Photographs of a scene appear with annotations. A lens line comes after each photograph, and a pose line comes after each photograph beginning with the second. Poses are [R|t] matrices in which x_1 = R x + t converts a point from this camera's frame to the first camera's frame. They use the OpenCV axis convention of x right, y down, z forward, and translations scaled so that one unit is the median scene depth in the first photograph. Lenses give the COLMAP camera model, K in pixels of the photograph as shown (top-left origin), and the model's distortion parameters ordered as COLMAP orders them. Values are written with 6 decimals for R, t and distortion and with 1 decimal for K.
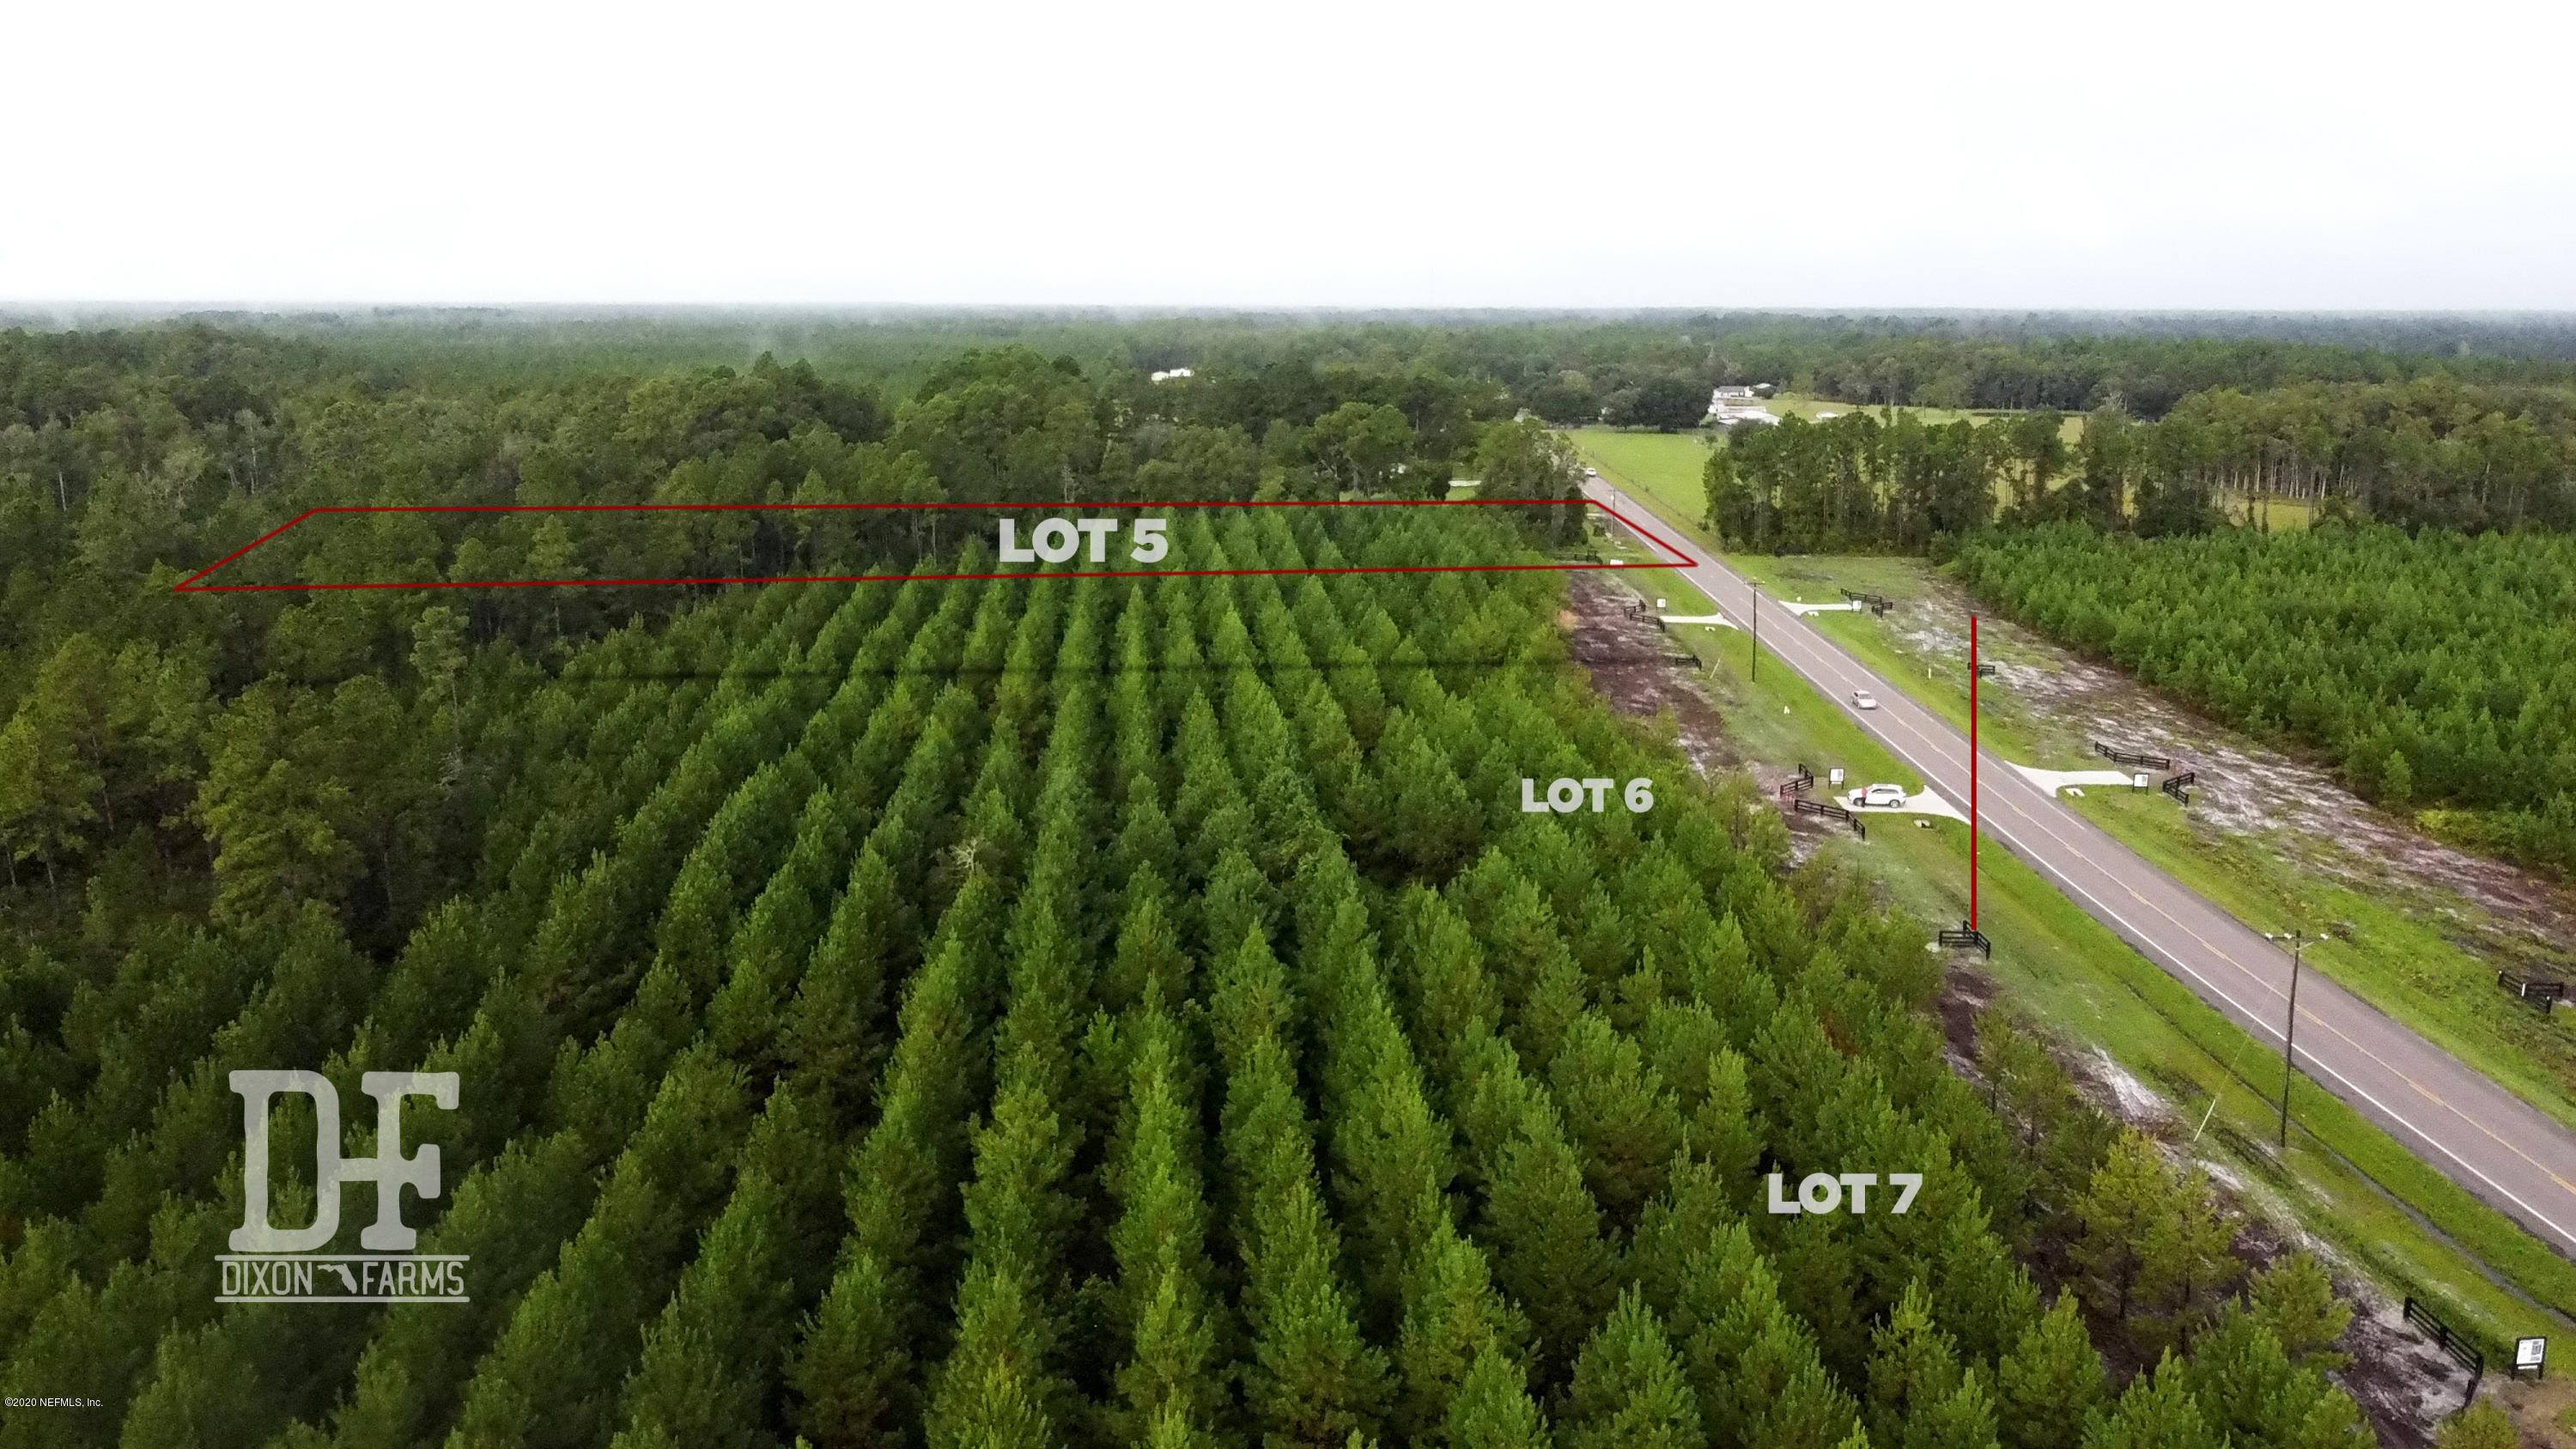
lens RADIAL K [[1947.5, 0, 1288.0], [0, 1947.5, 724.5], [0, 0, 1]] dist [-0.008974, 0.000097]
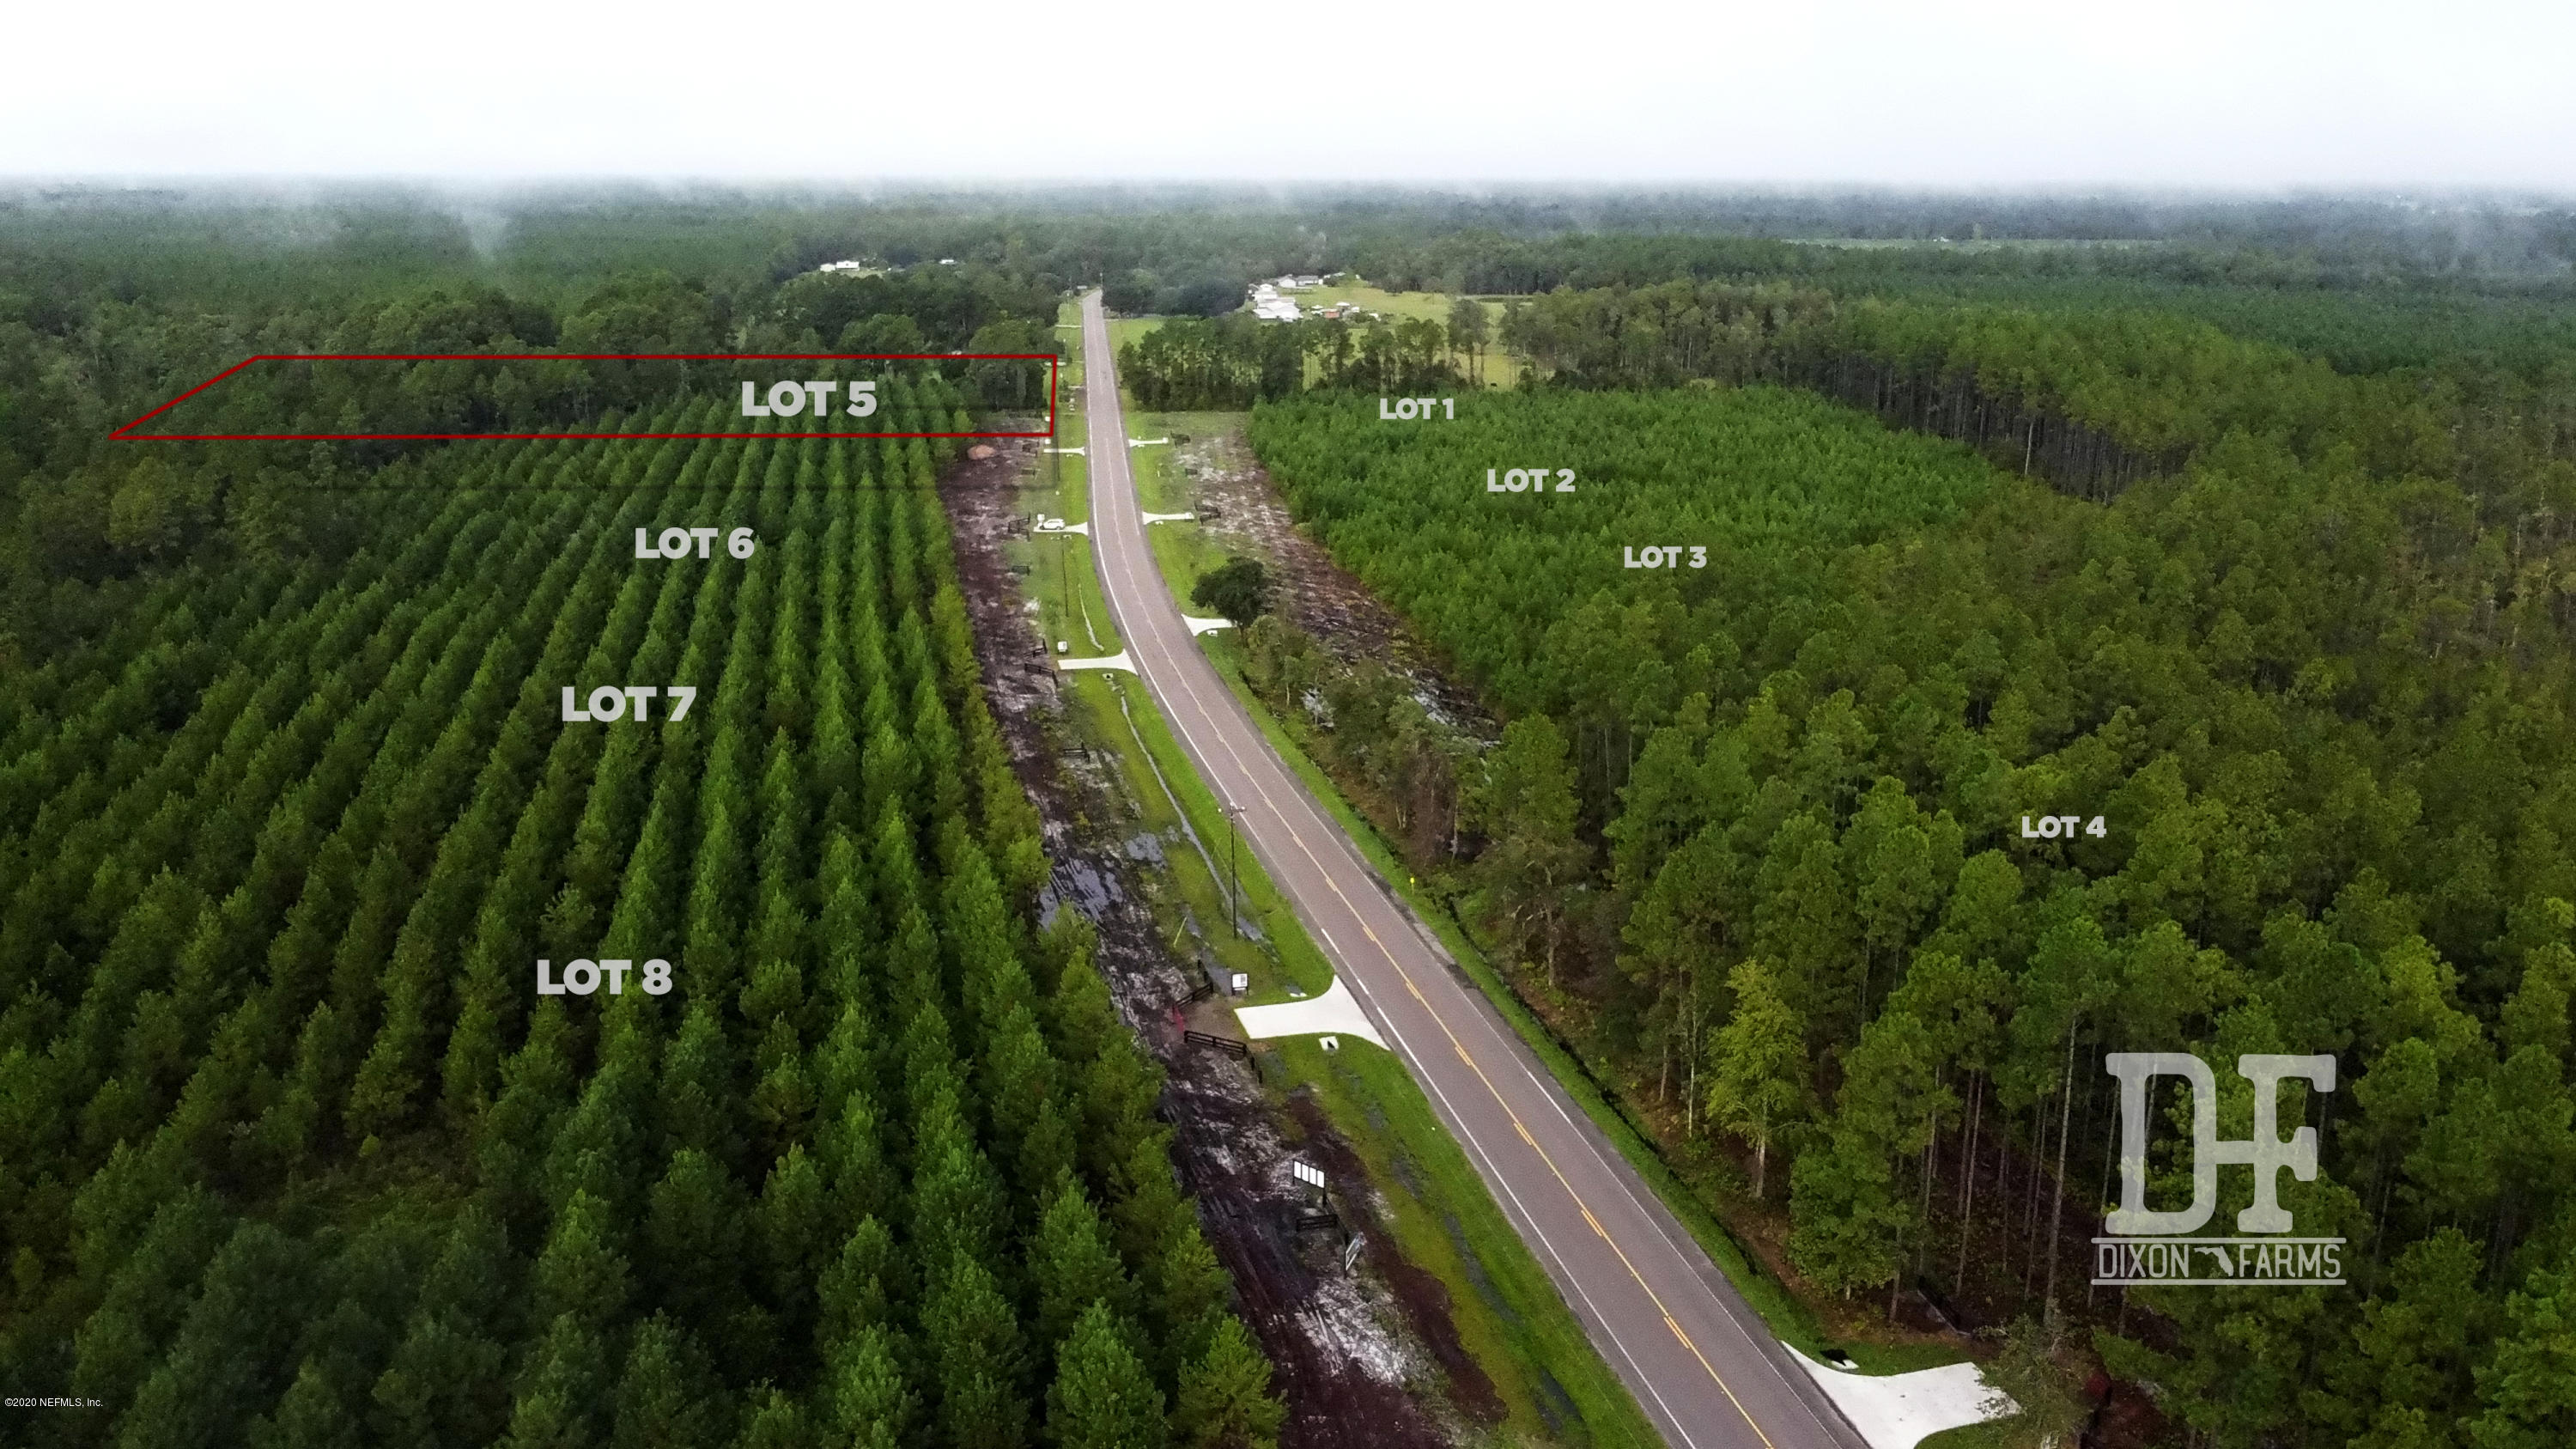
lens RADIAL K [[2011.1, 0, 1288.0], [0, 2011.1, 724.5], [0, 0, 1]] dist [-0.010465, -0.002607]
pose [[0.992227, -0.035740, 0.119200, 0.172073], [0.028733, 0.997785, 0.059992, 0.074950], [-0.121080, -0.056101, 0.991056, -0.669808]]
